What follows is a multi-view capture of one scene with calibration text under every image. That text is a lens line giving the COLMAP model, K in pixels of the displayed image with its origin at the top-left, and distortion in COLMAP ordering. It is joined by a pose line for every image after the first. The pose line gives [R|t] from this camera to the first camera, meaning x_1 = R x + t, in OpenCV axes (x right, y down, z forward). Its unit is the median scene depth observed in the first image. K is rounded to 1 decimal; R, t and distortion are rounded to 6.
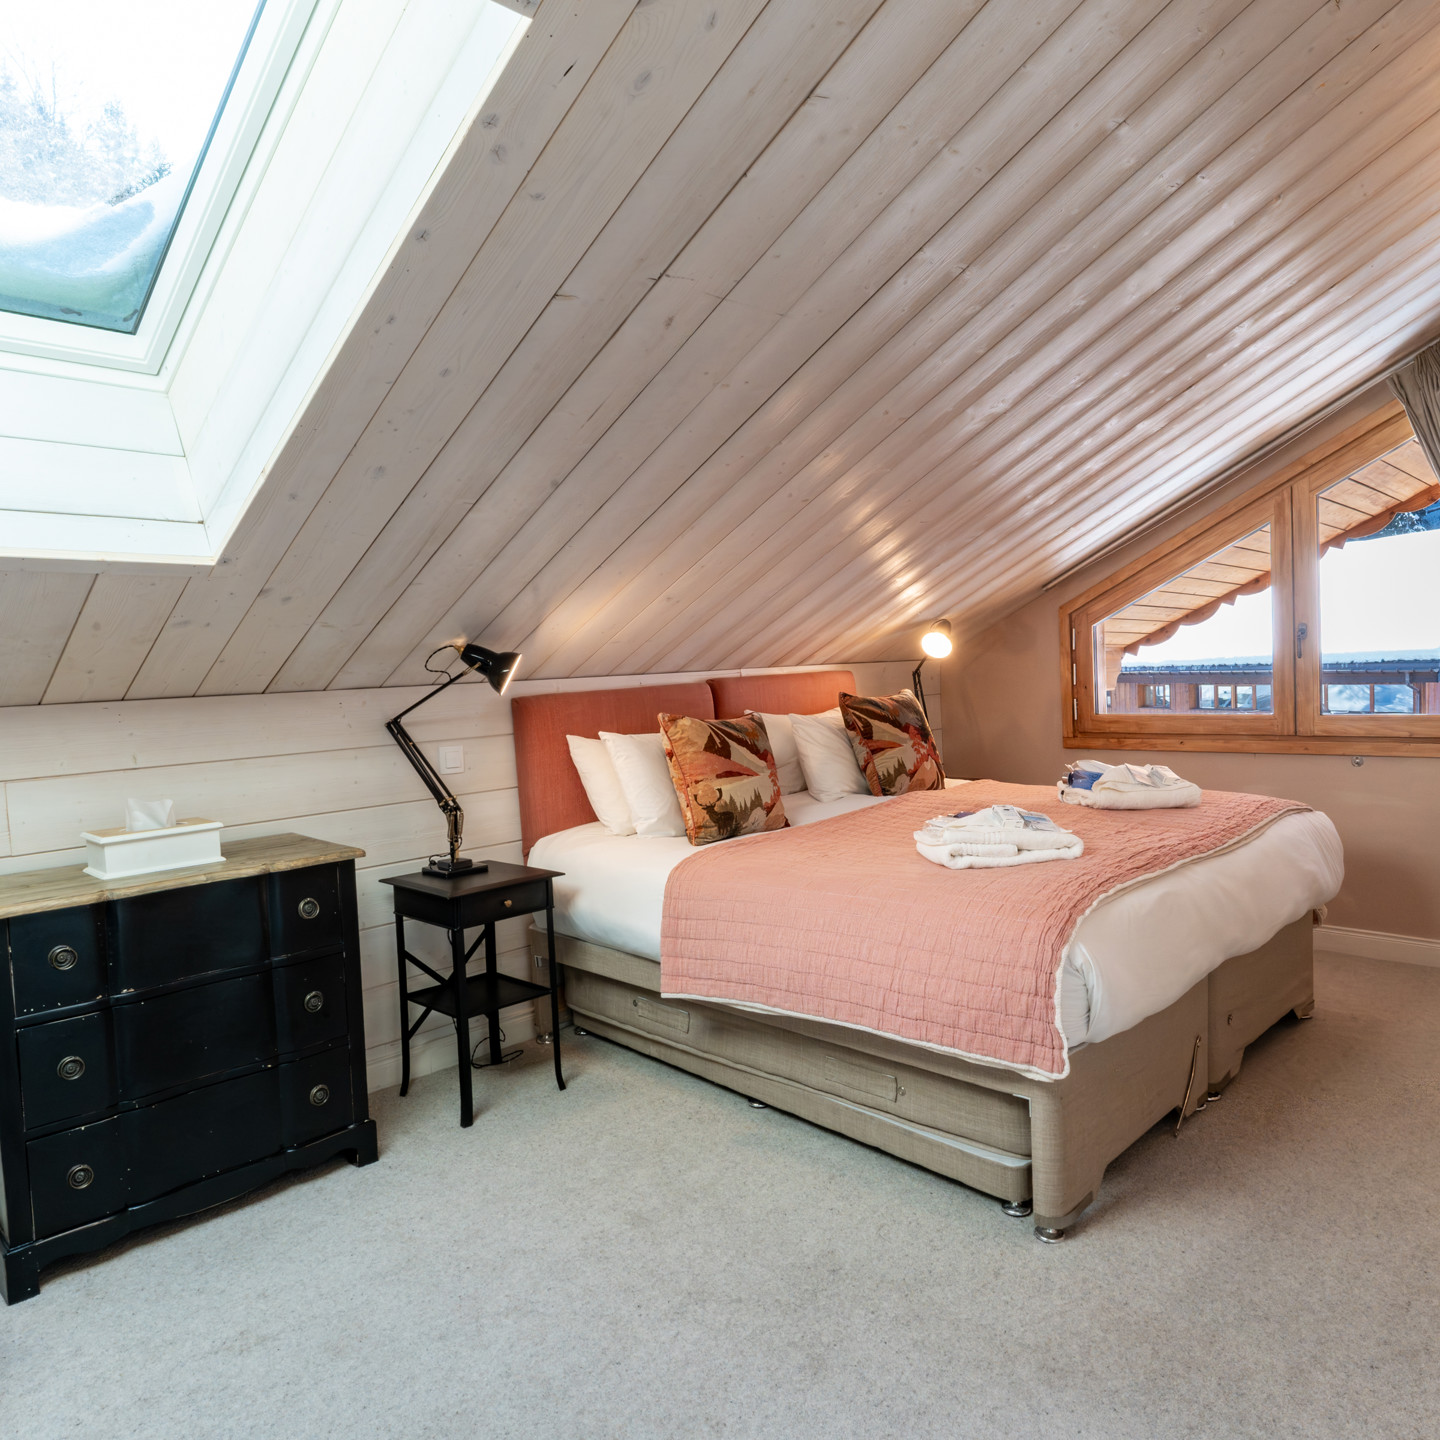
lens RADIAL K [[978.6, 0, 720.0], [0, 978.6, 720.0], [0, 0, 1]] dist [-0.000703, -0.000138]
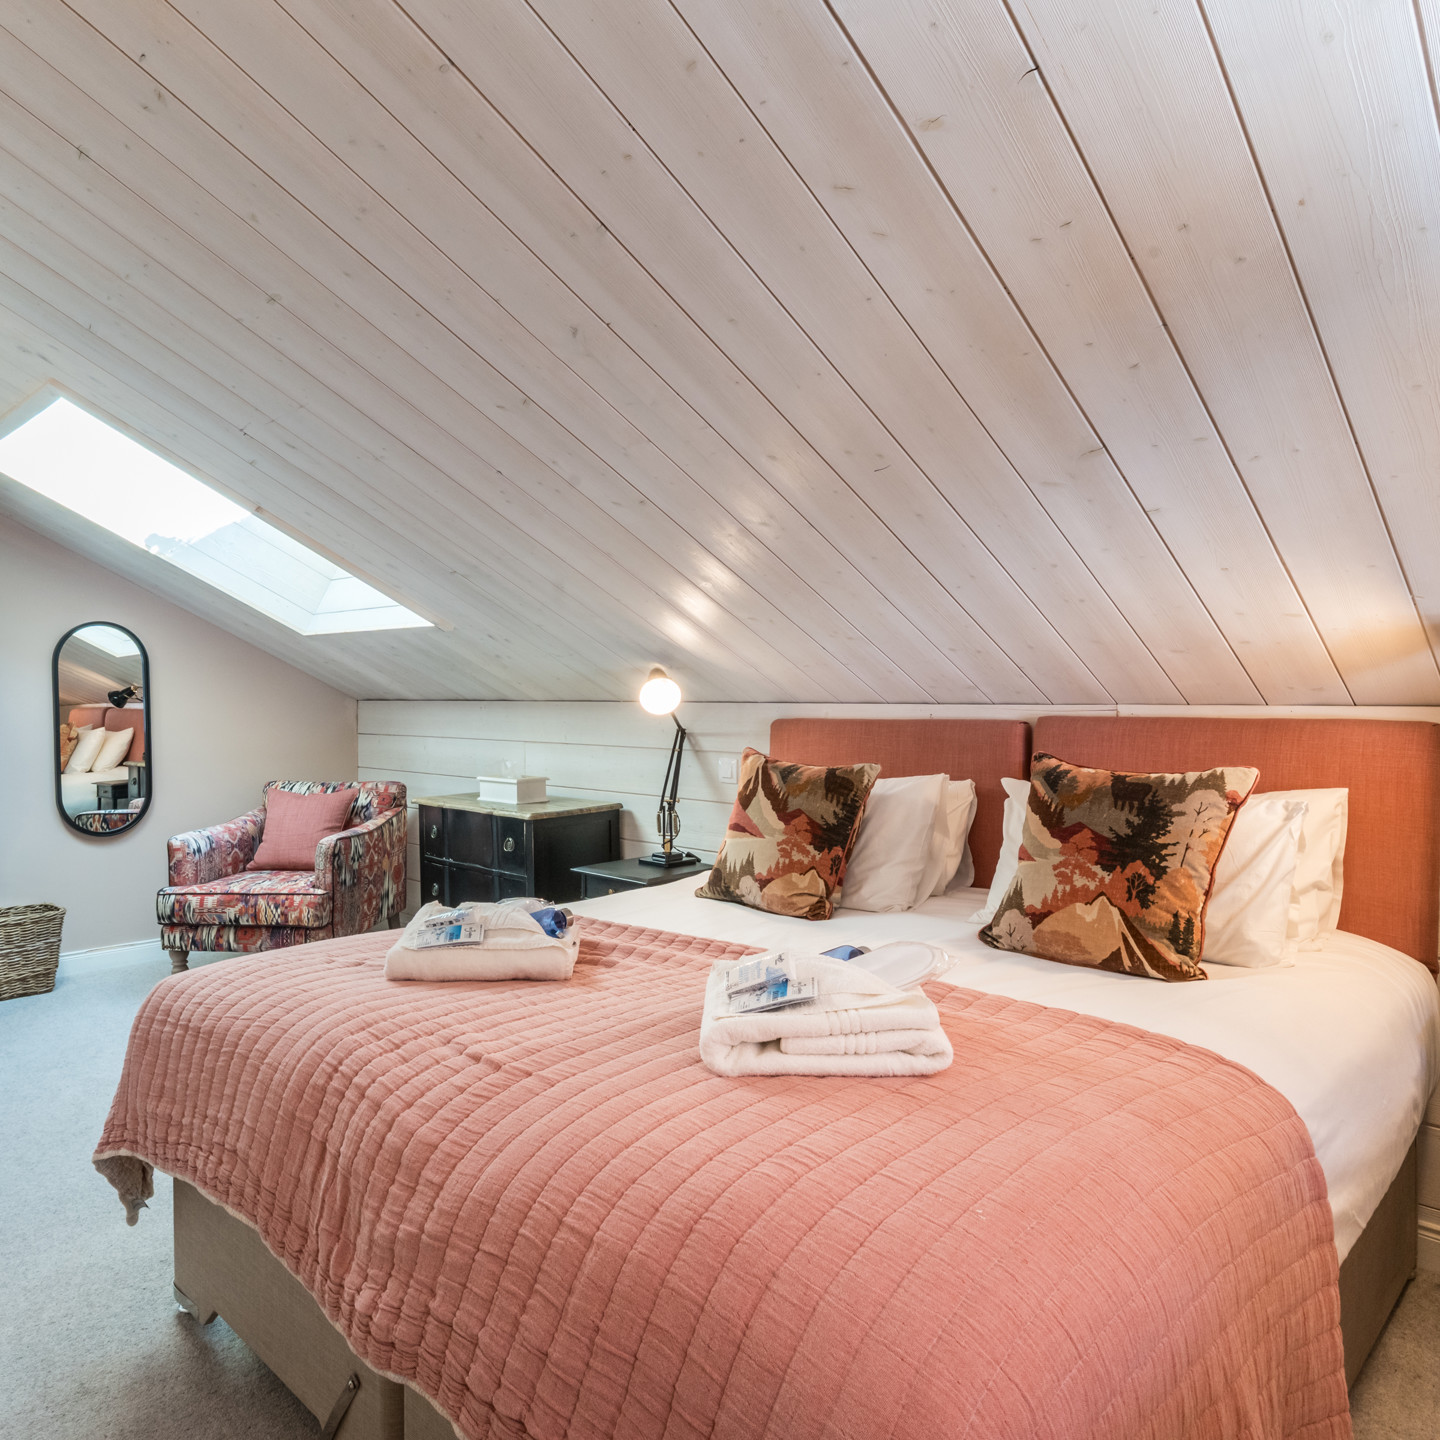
lens RADIAL K [[1059.6, 0, 720.0], [0, 1059.6, 720.0], [0, 0, 1]] dist [0.002049, 0.000194]
pose [[0.041185, 0.081426, -0.995828, 0.915557], [-0.045225, 0.995804, 0.079554, -0.111202], [0.998127, 0.041760, 0.044695, 0.926459]]
